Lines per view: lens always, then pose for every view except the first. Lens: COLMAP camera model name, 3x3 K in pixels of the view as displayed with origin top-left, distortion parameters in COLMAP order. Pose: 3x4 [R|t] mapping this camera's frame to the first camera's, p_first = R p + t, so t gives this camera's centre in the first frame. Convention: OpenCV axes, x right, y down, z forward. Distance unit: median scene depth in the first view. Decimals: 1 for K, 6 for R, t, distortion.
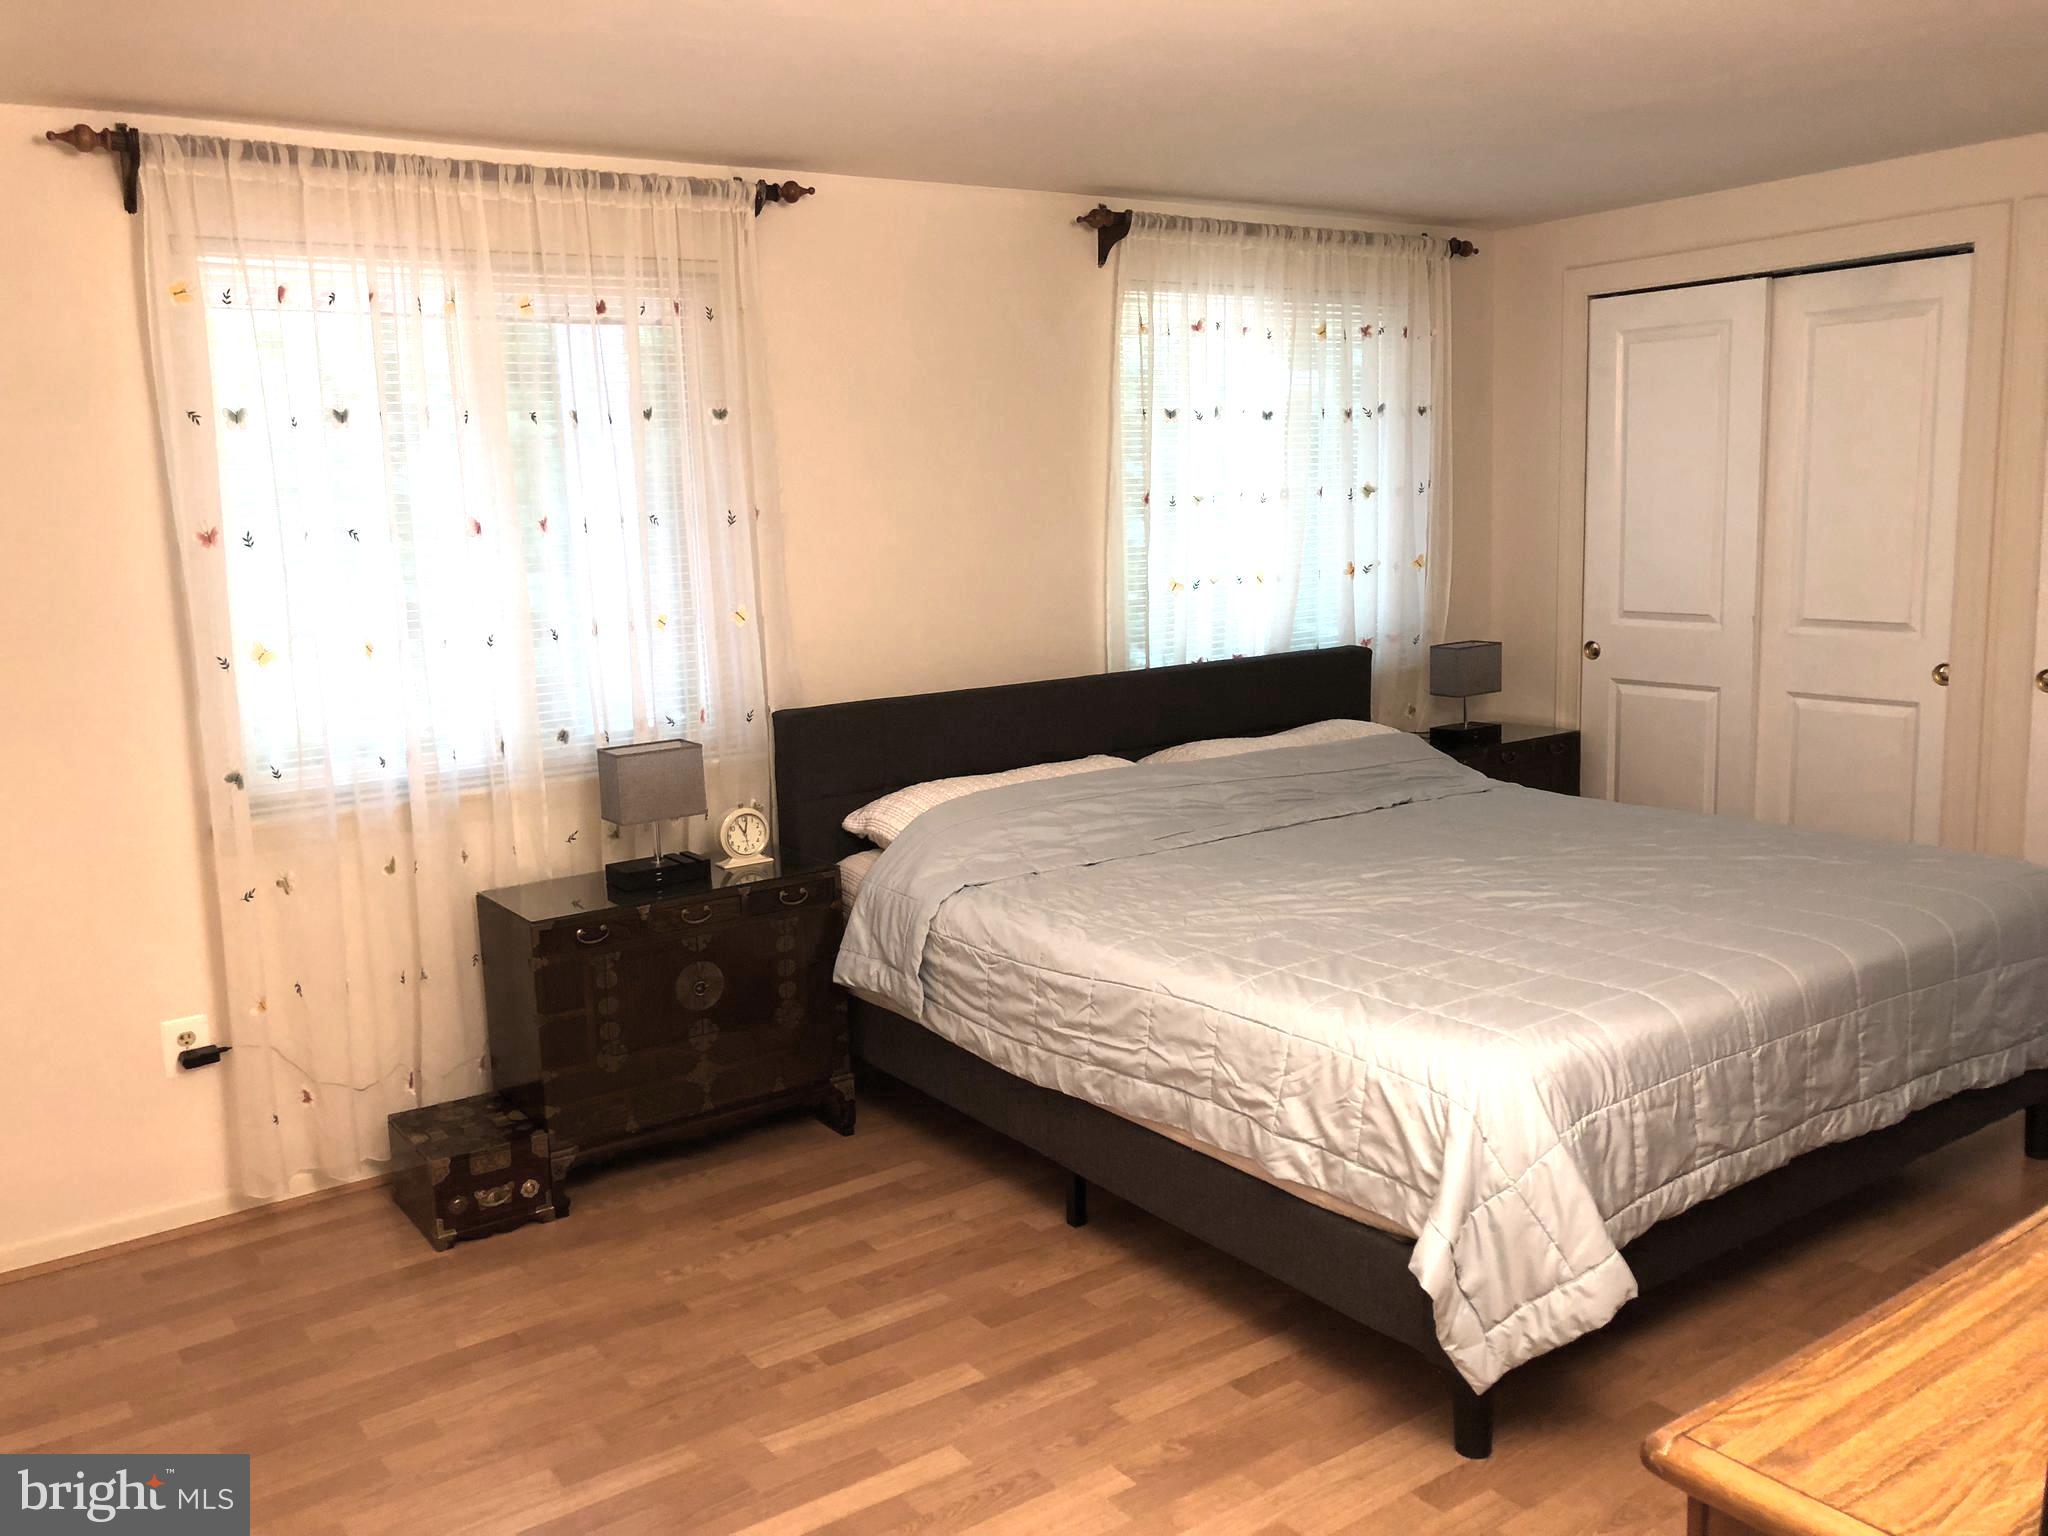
lens RADIAL K [[1673.9, 0, 1017.2], [0, 1673.9, 760.4], [0, 0, 1]] dist [0.054510, -0.079344]
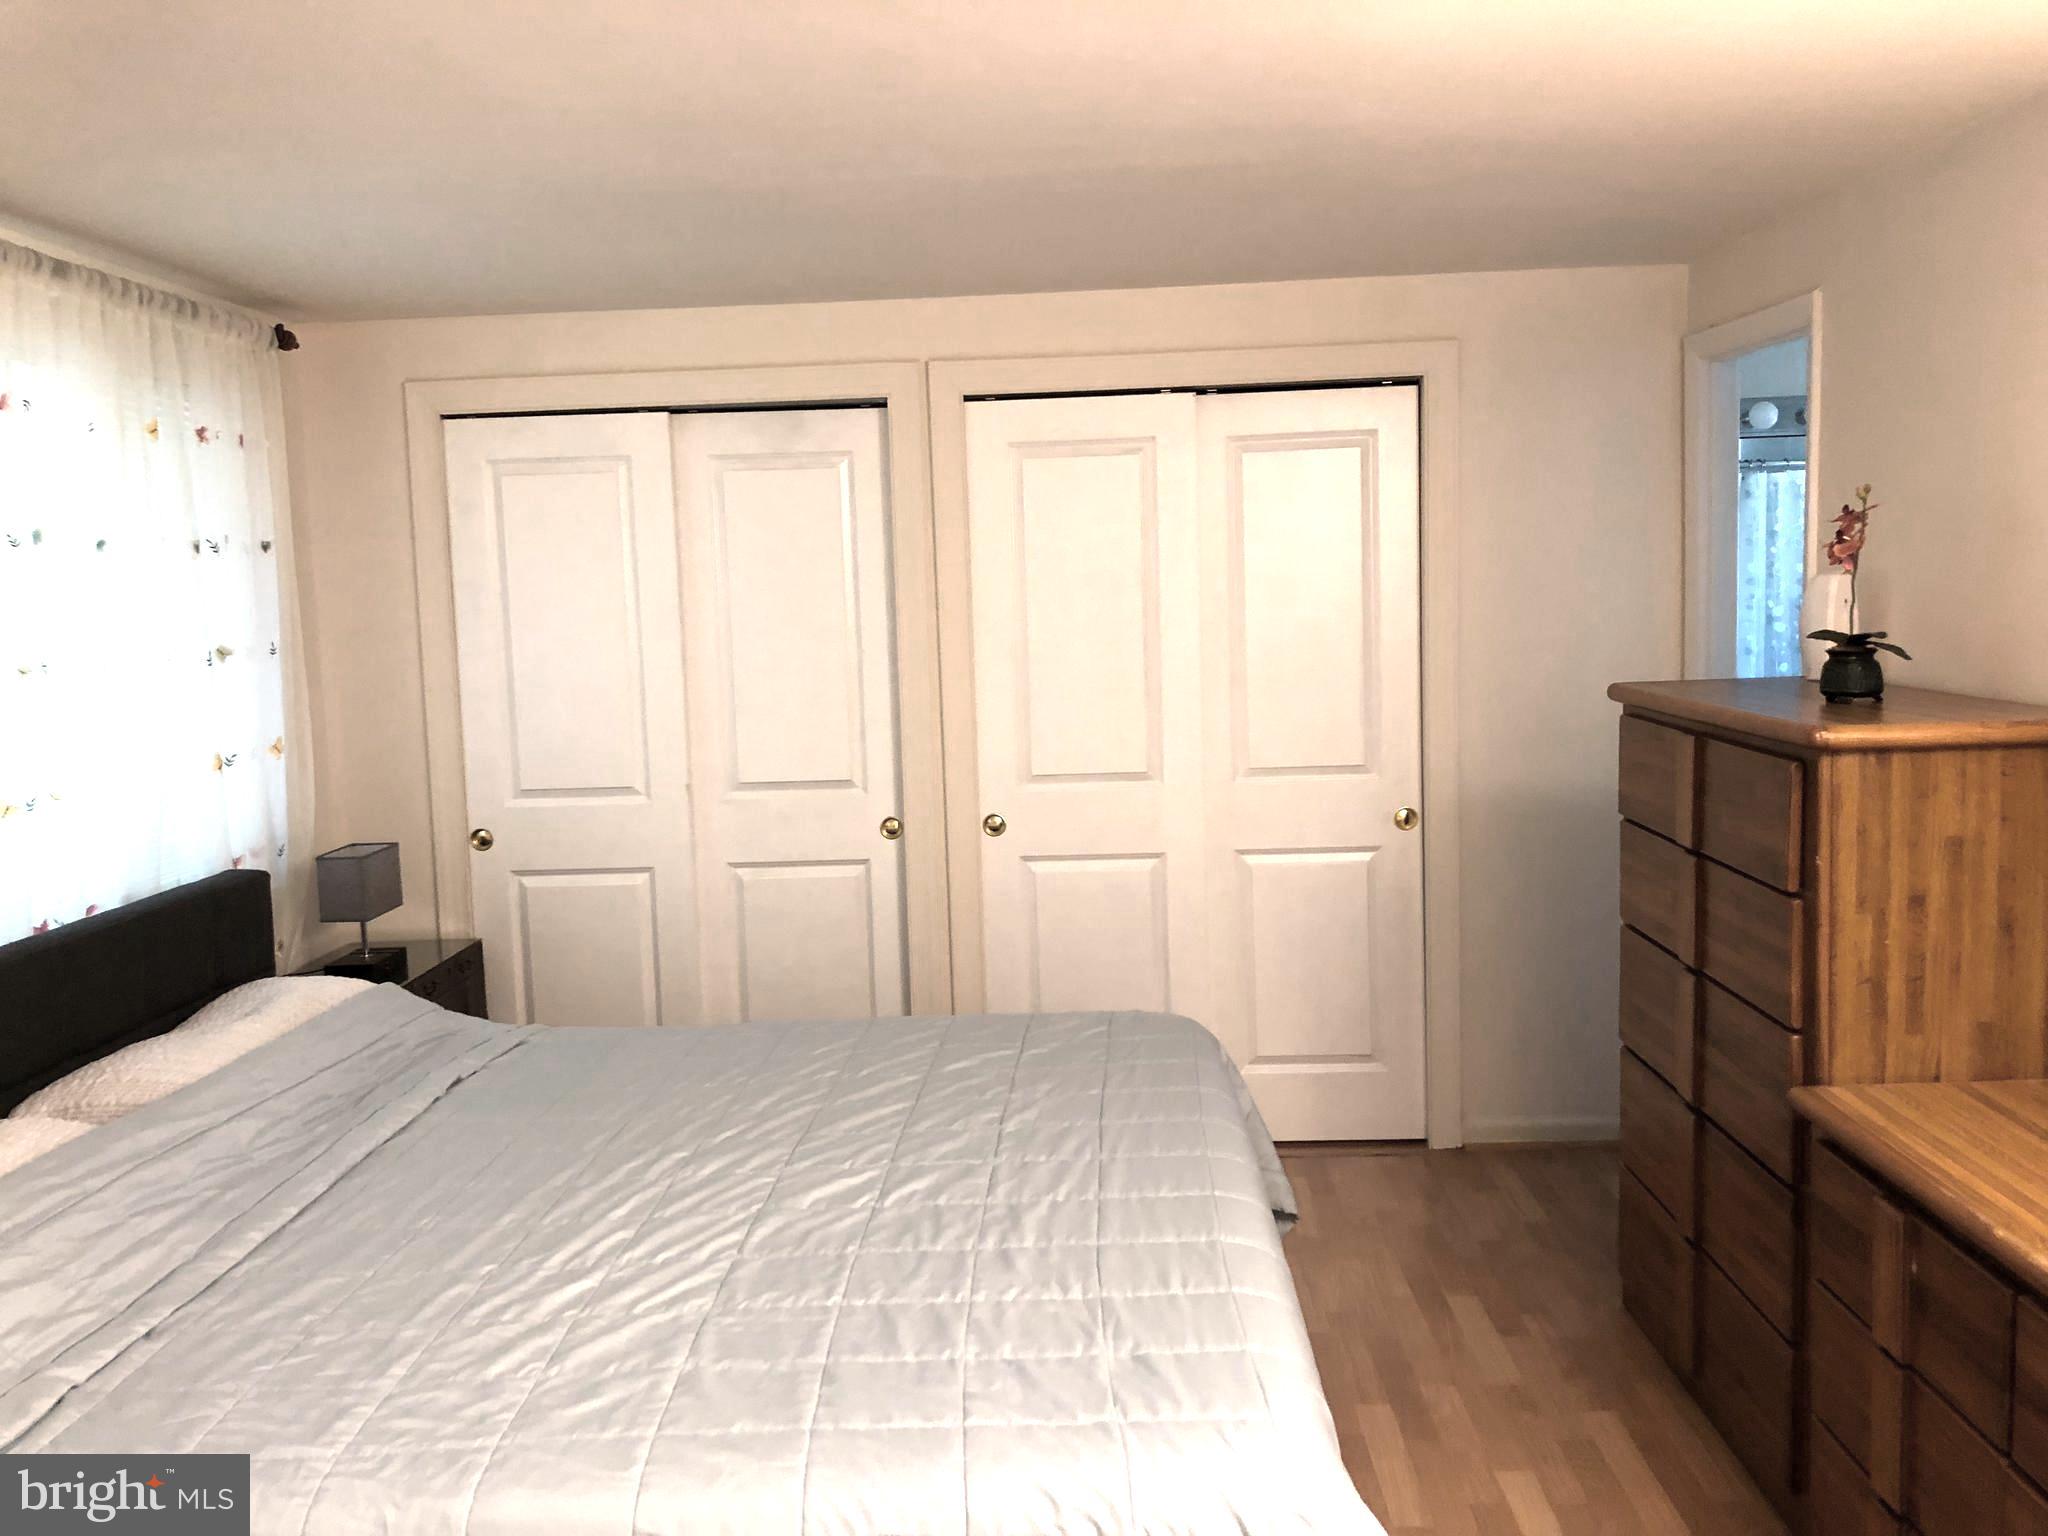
lens RADIAL K [[1653.7, 0, 1024.0], [0, 1653.7, 768.0], [0, 0, 1]] dist [0.008087, -0.074292]
pose [[0.600839, -0.074383, 0.795902, -0.154813], [0.140924, 0.989923, -0.013870, -0.056413], [-0.786850, 0.120496, 0.605267, 0.324182]]
